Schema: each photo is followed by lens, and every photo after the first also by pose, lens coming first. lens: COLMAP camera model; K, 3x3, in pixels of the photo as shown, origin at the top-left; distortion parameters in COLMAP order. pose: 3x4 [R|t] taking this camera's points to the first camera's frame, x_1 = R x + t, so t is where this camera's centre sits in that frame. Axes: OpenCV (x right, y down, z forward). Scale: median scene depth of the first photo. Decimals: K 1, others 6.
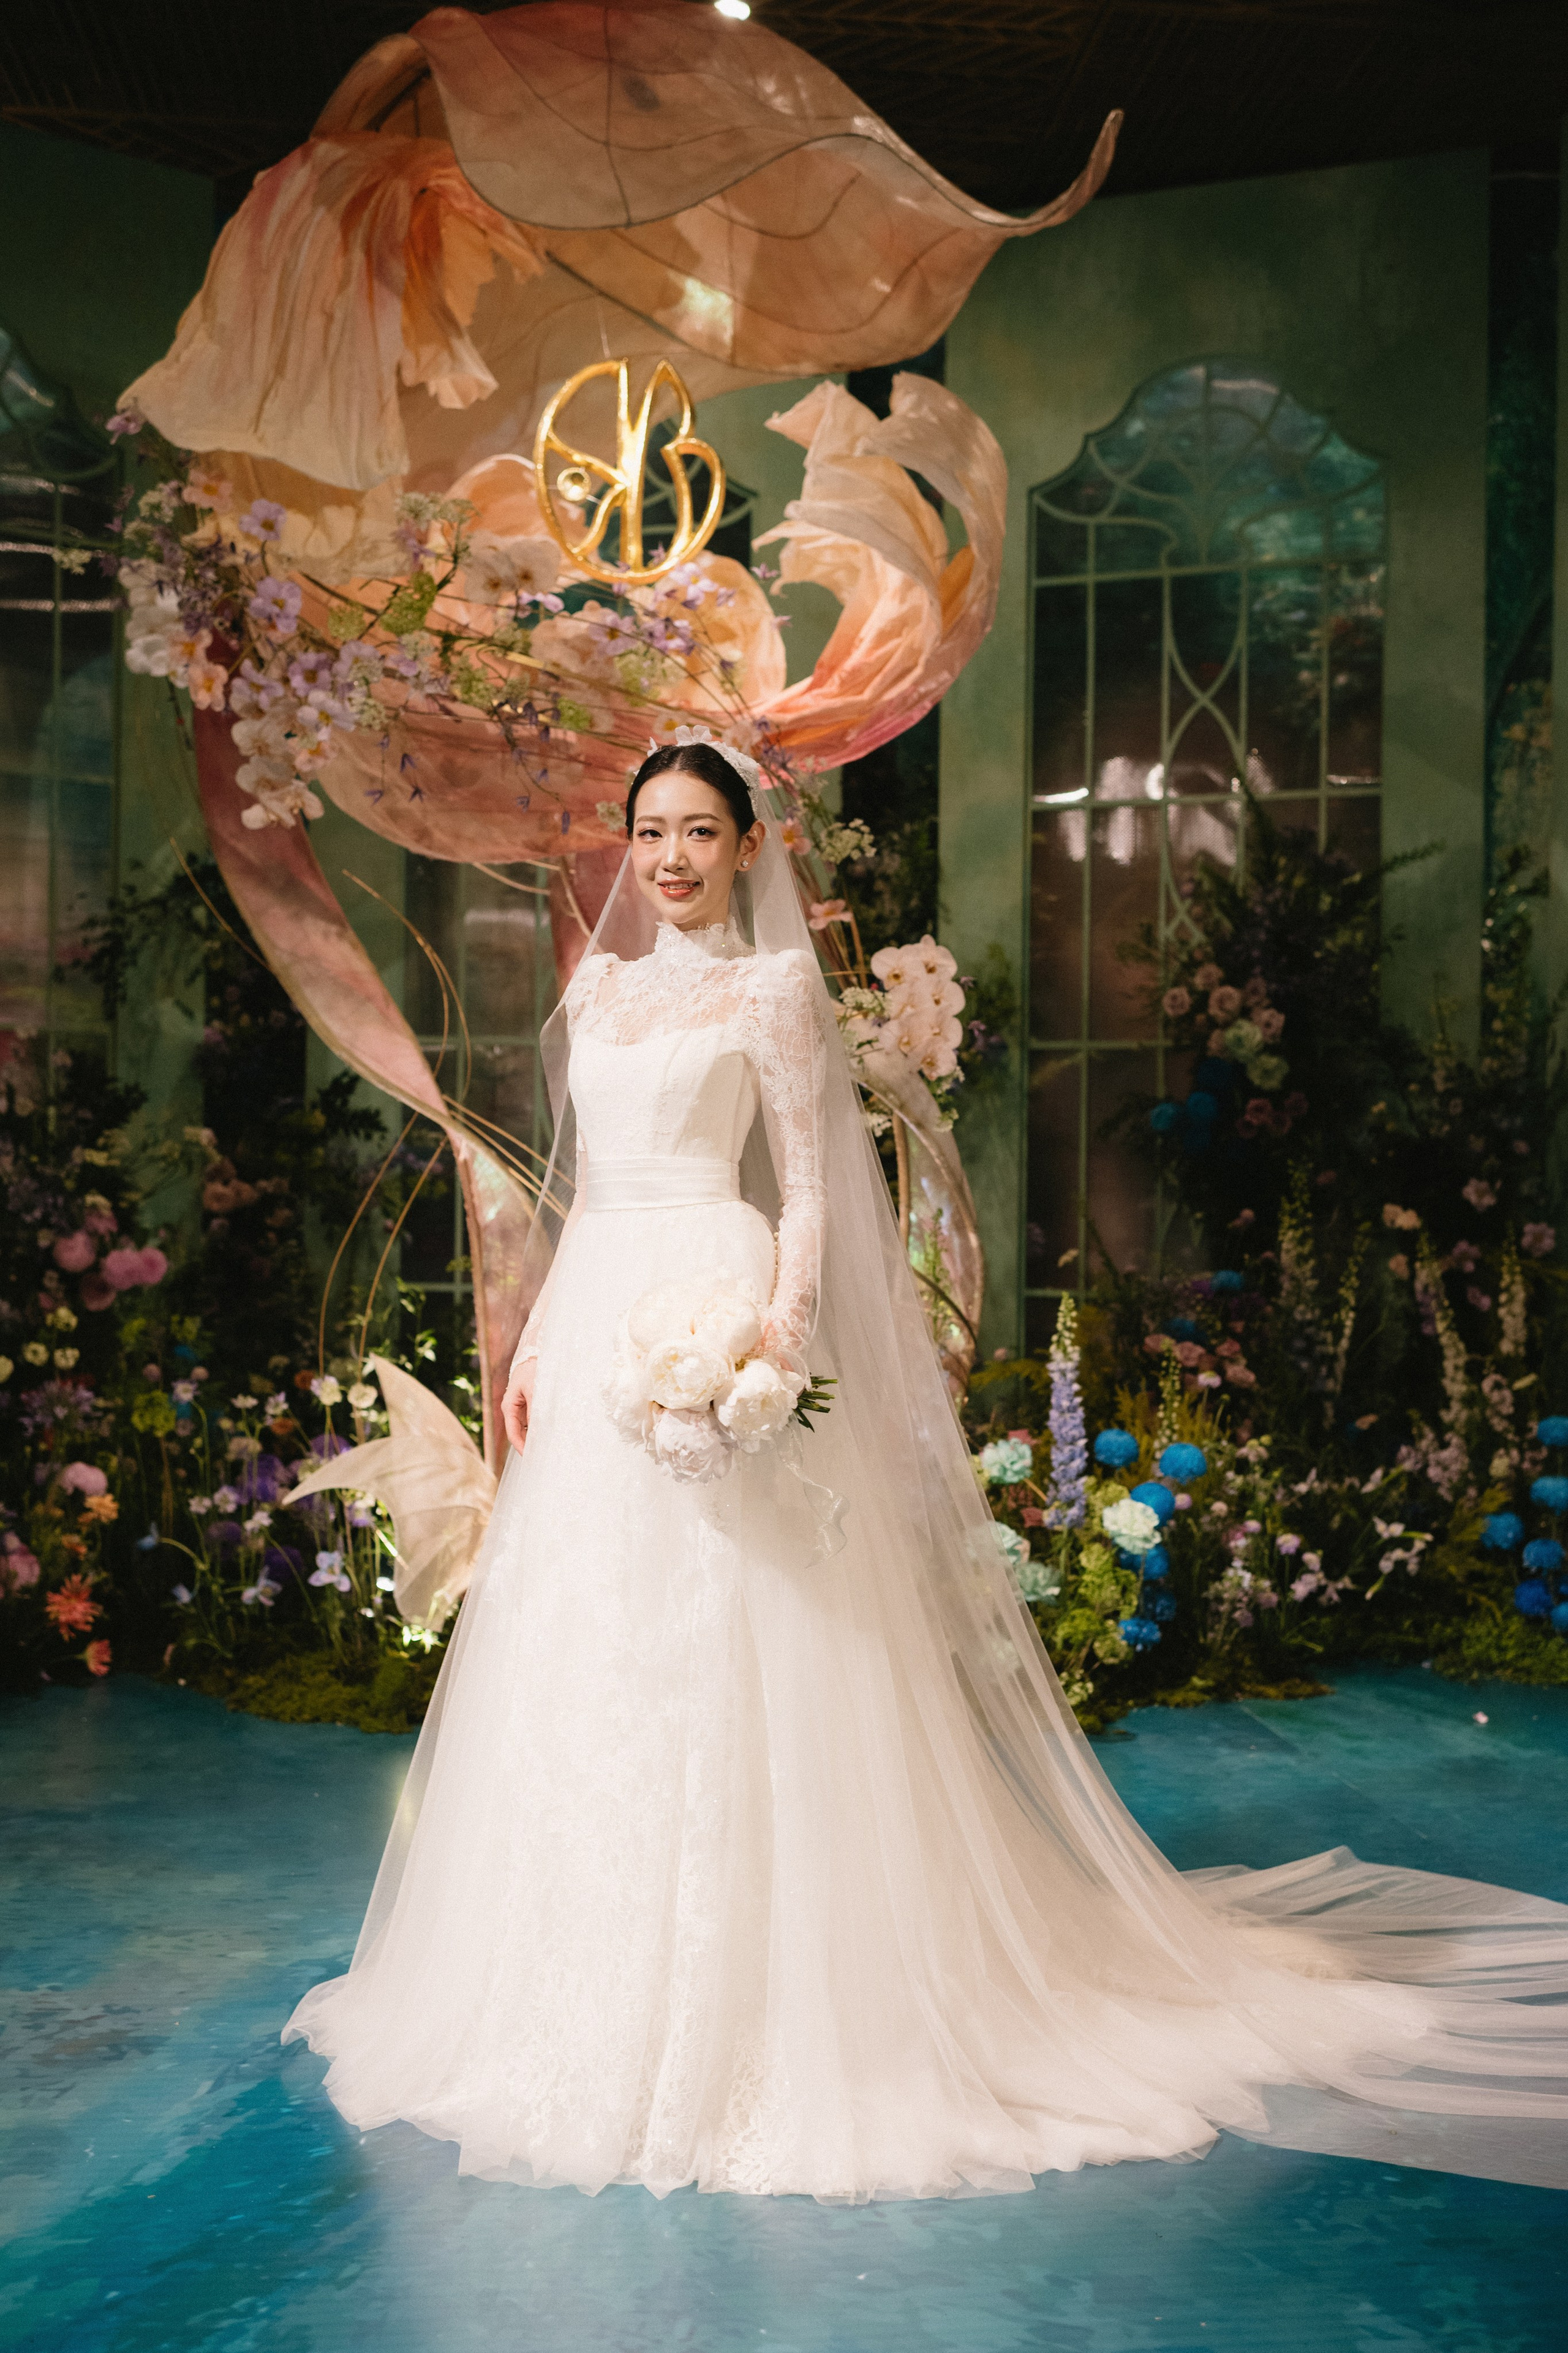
lens RADIAL K [[2382.3, 0, 796.9], [0, 2382.3, 1168.8], [0, 0, 1]] dist [-0.010401, 0.017434]
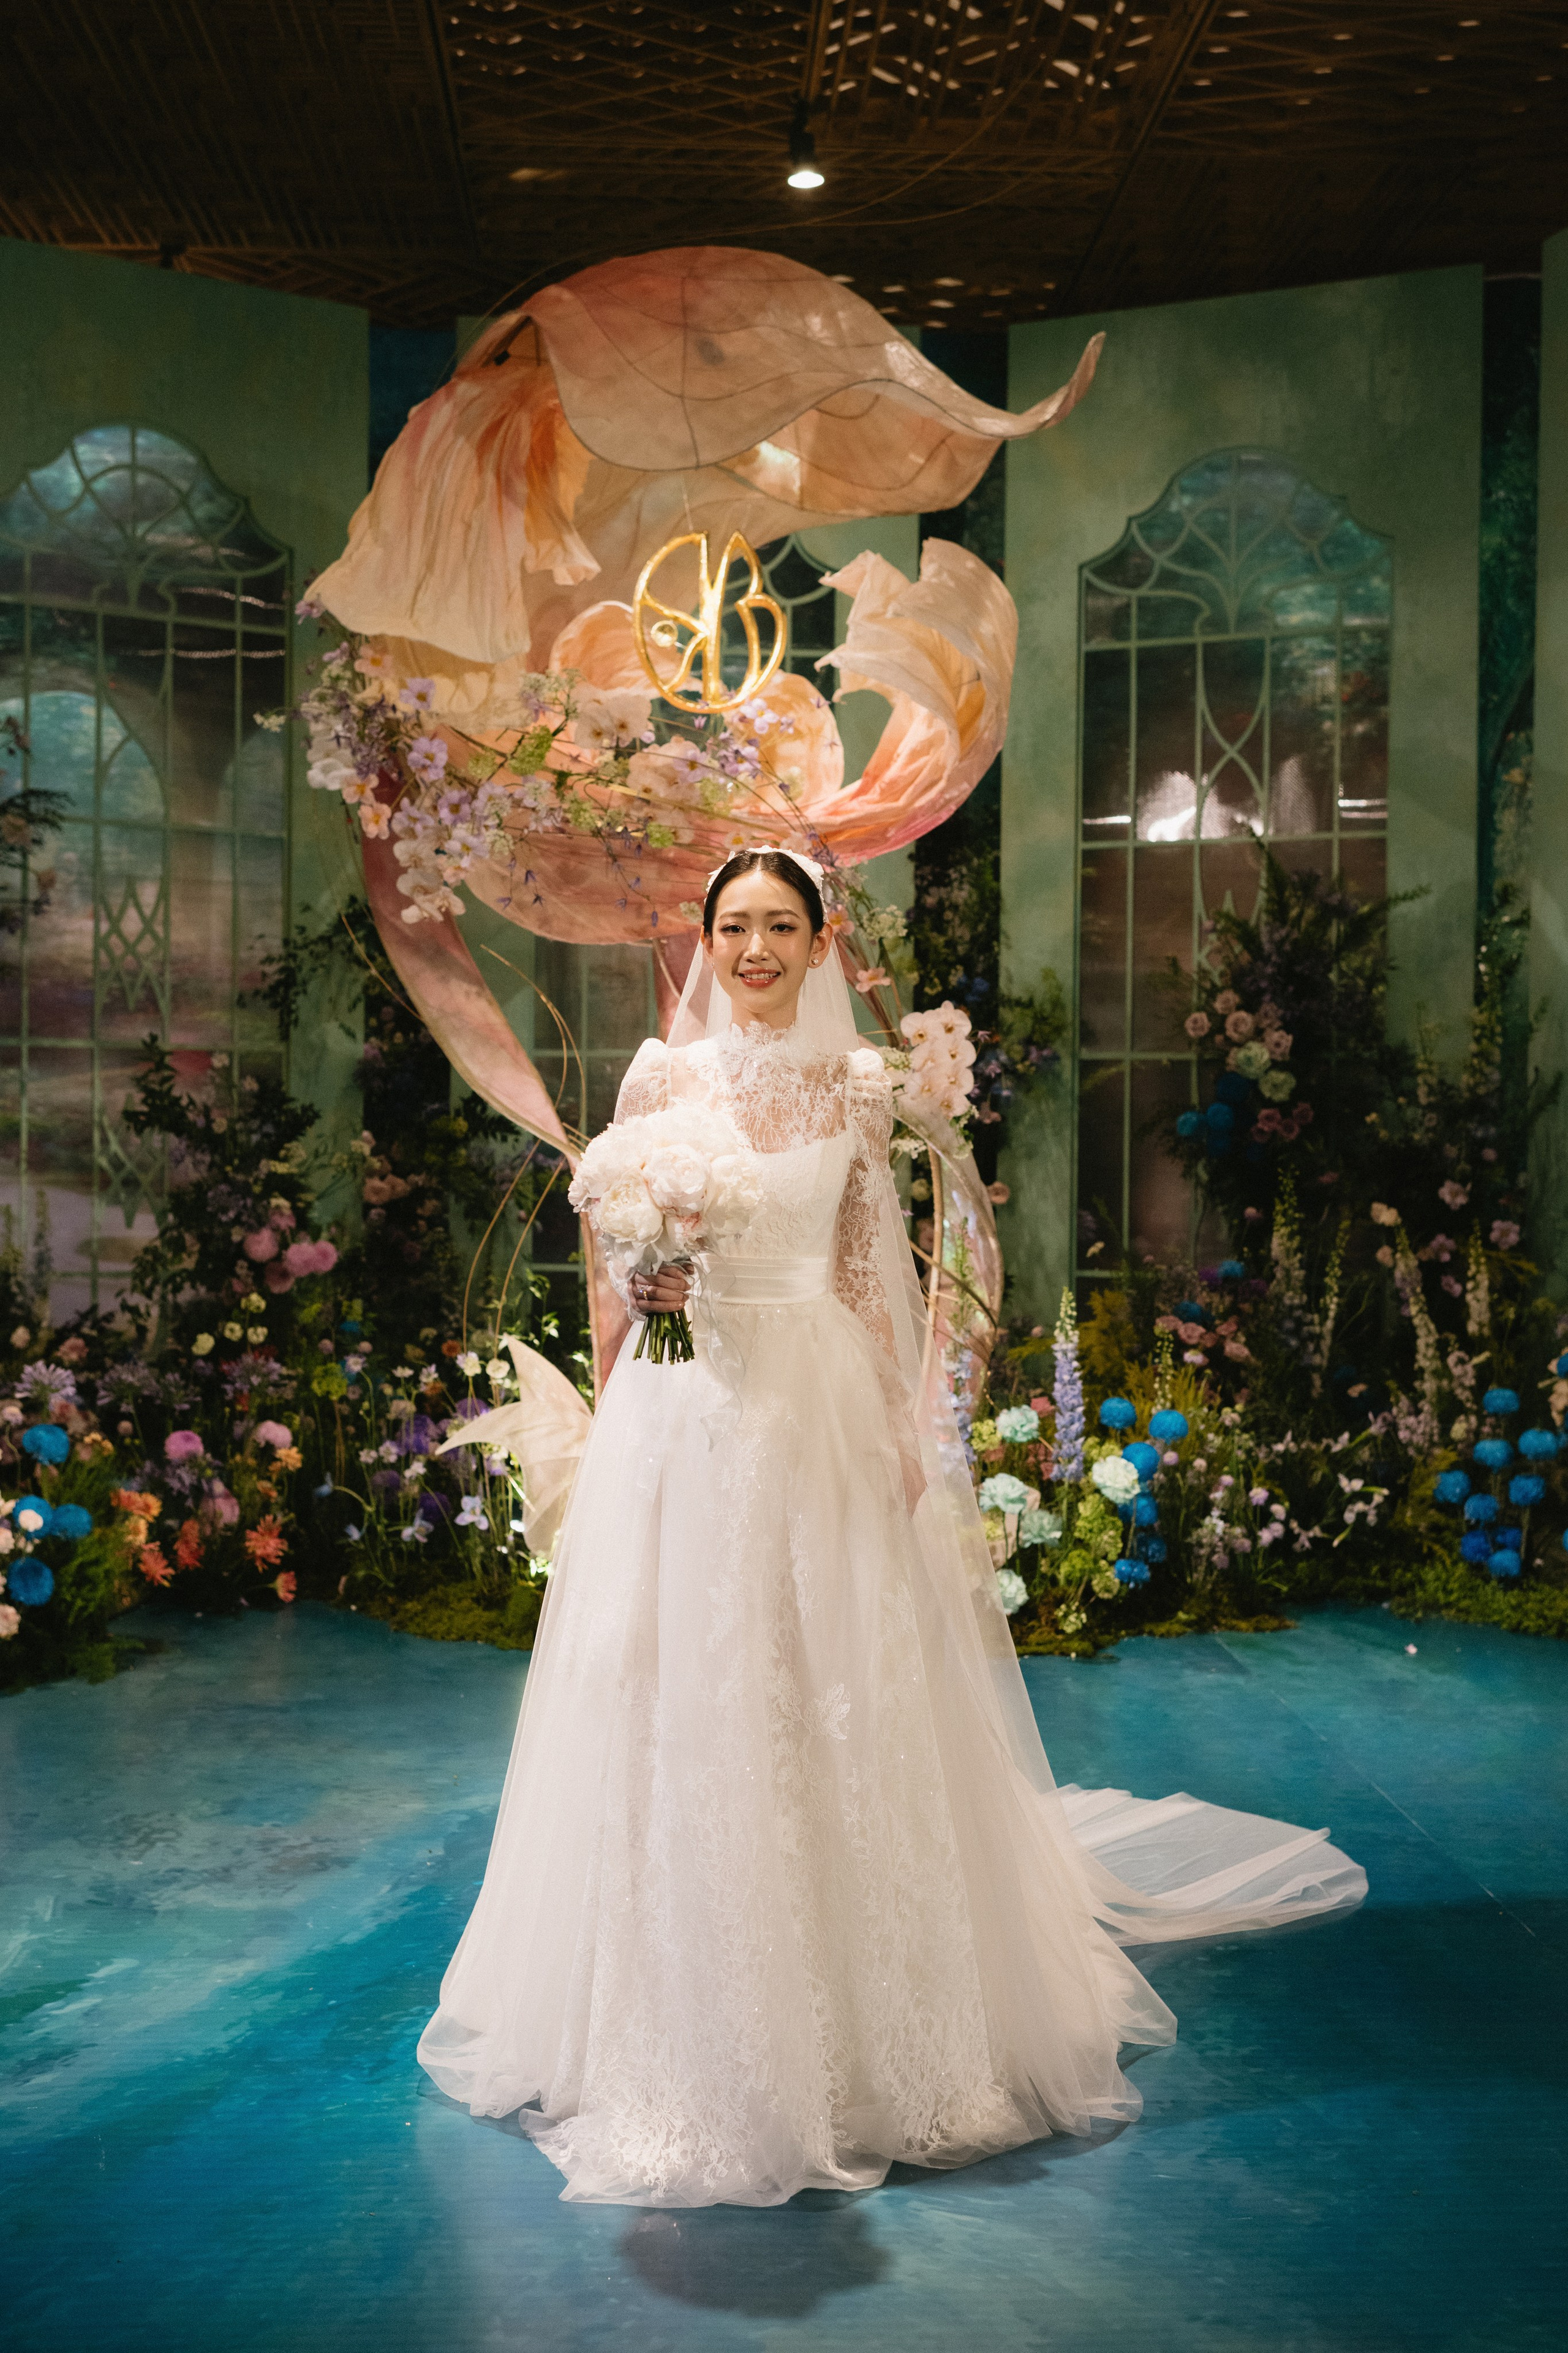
lens RADIAL K [[2407.4, 0, 791.8], [0, 2407.4, 1134.4], [0, 0, 1]] dist [0.009464, -0.019900]
pose [[0.998103, -0.001869, -0.061544, 0.046040], [0.002300, 0.999973, 0.006932, -0.033830], [0.061530, -0.007060, 0.998080, -0.232374]]
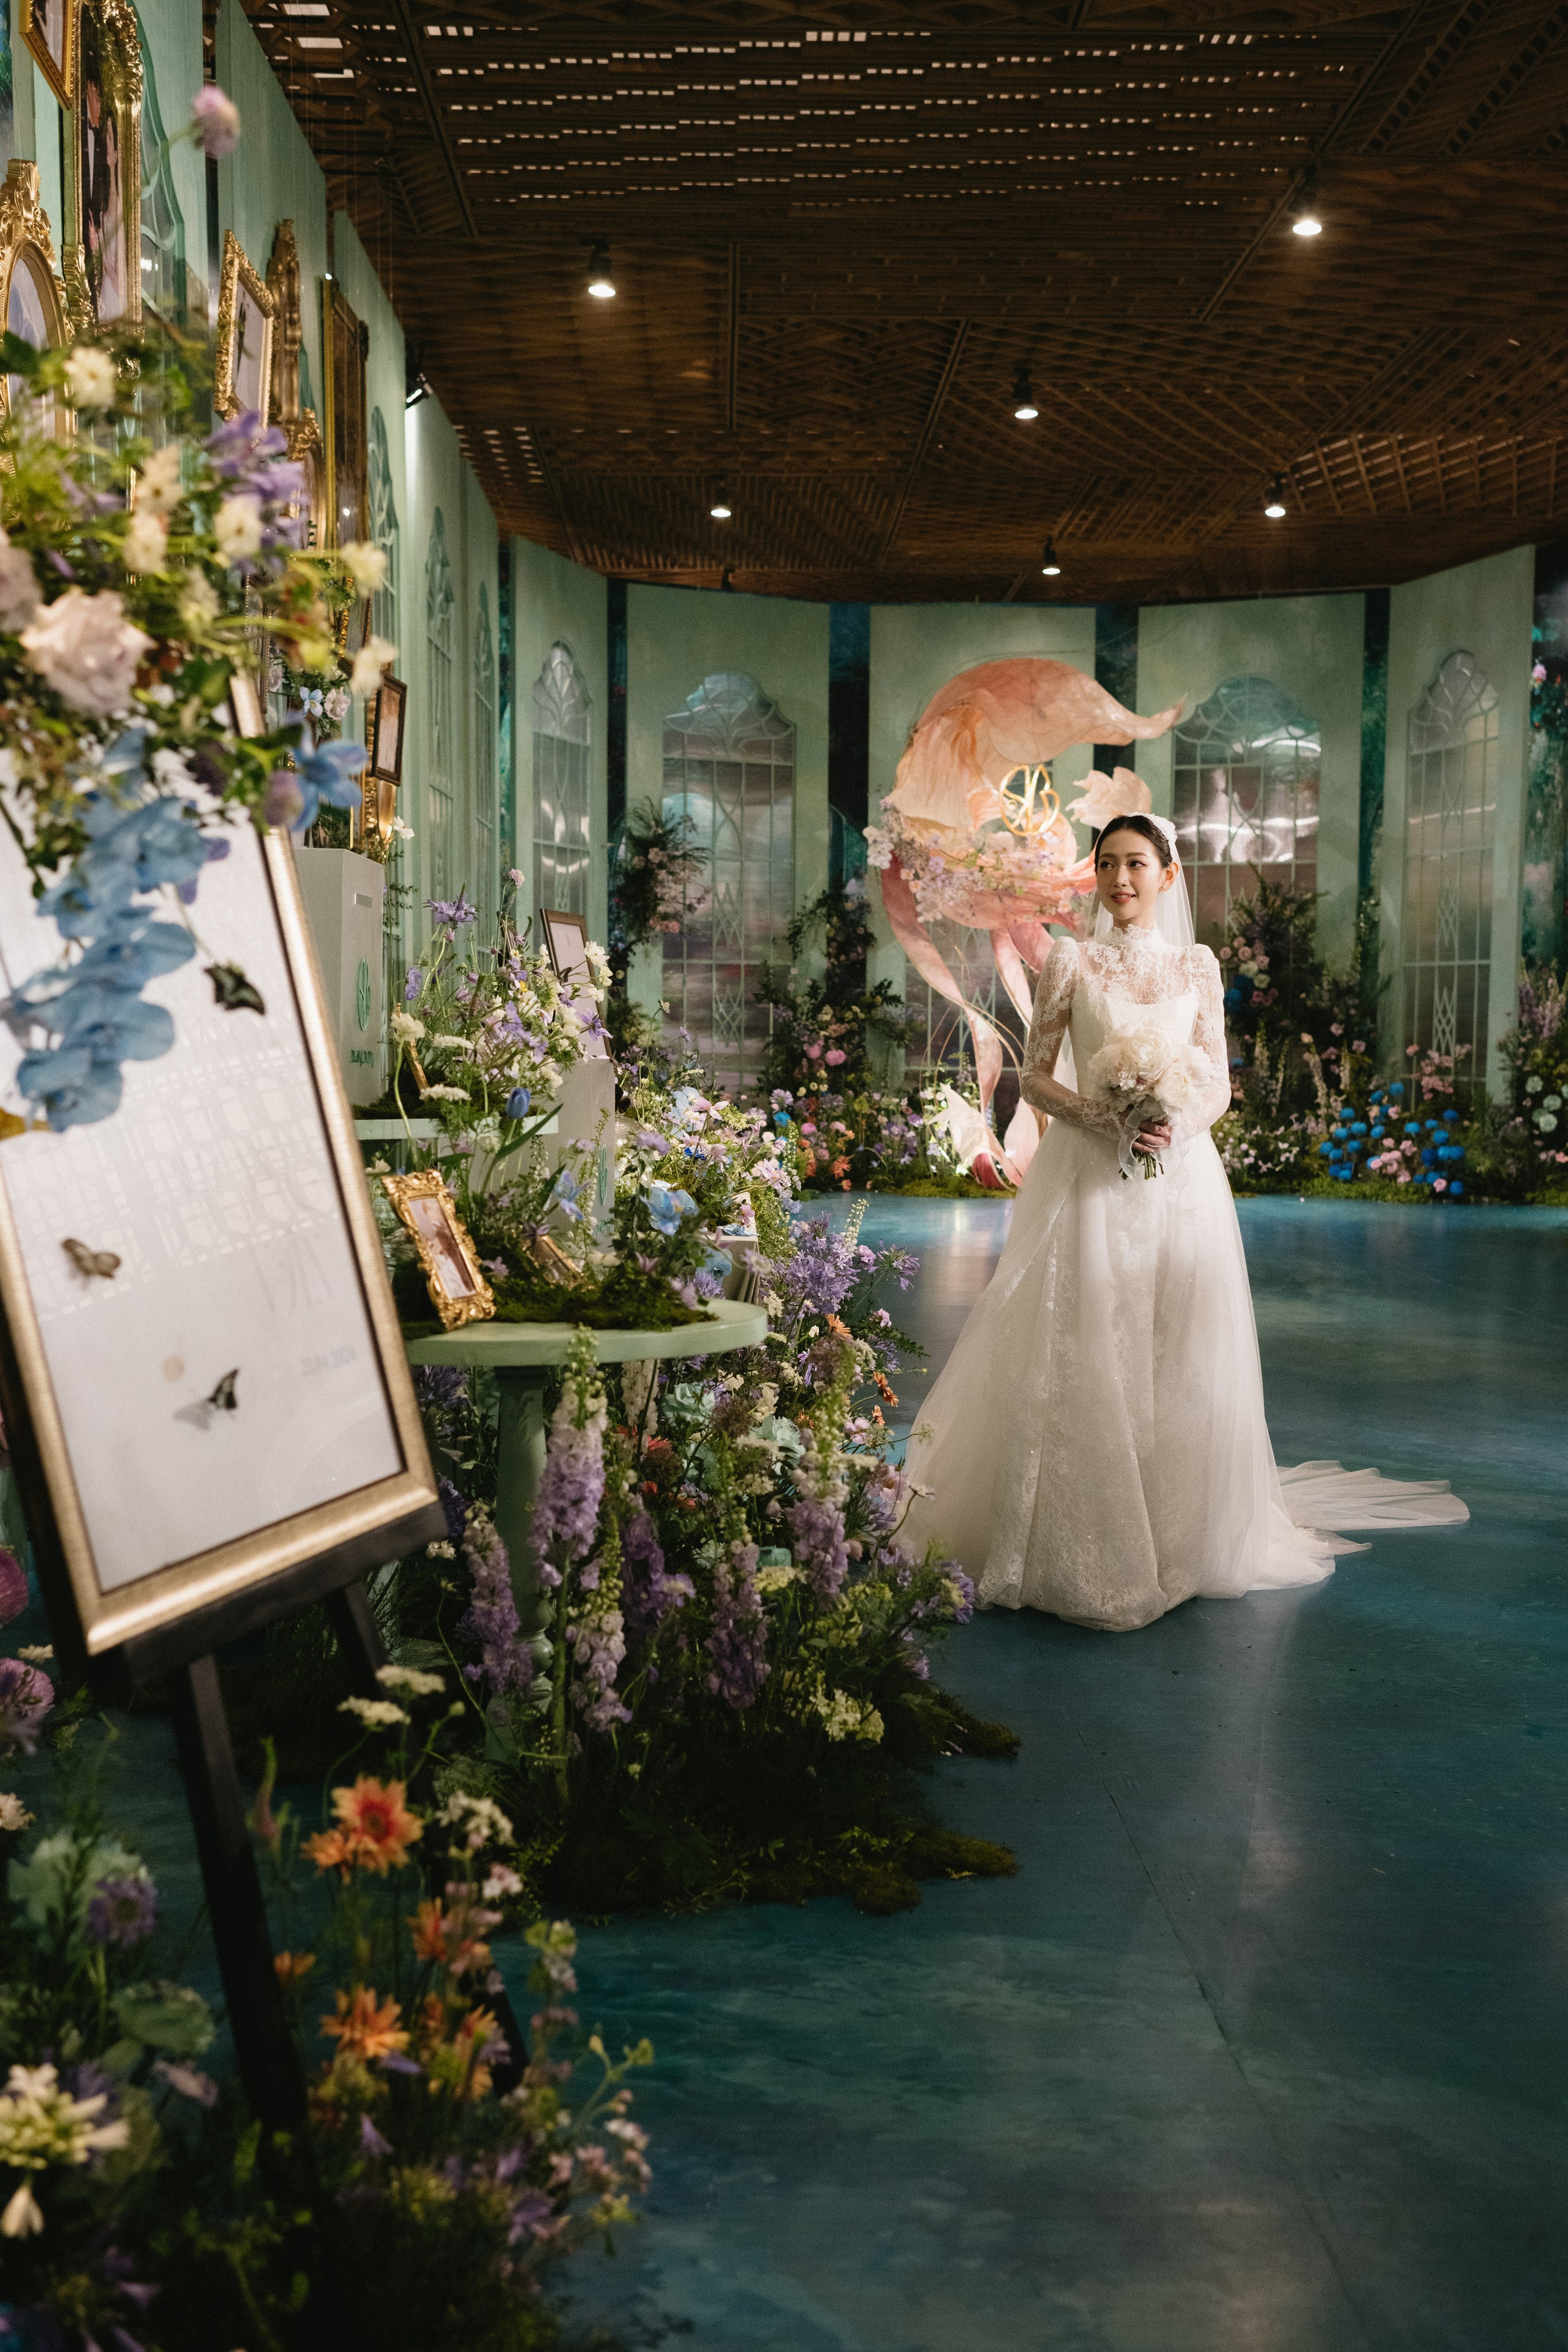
lens RADIAL K [[2367.9, 0, 795.3], [0, 2367.9, 1138.1], [0, 0, 1]] dist [0.006497, -0.010918]
pose [[0.995922, 0.002564, -0.090179, -0.089741], [0.002897, 0.998171, 0.060380, -0.035917], [0.090169, -0.060395, 0.994094, -2.042926]]
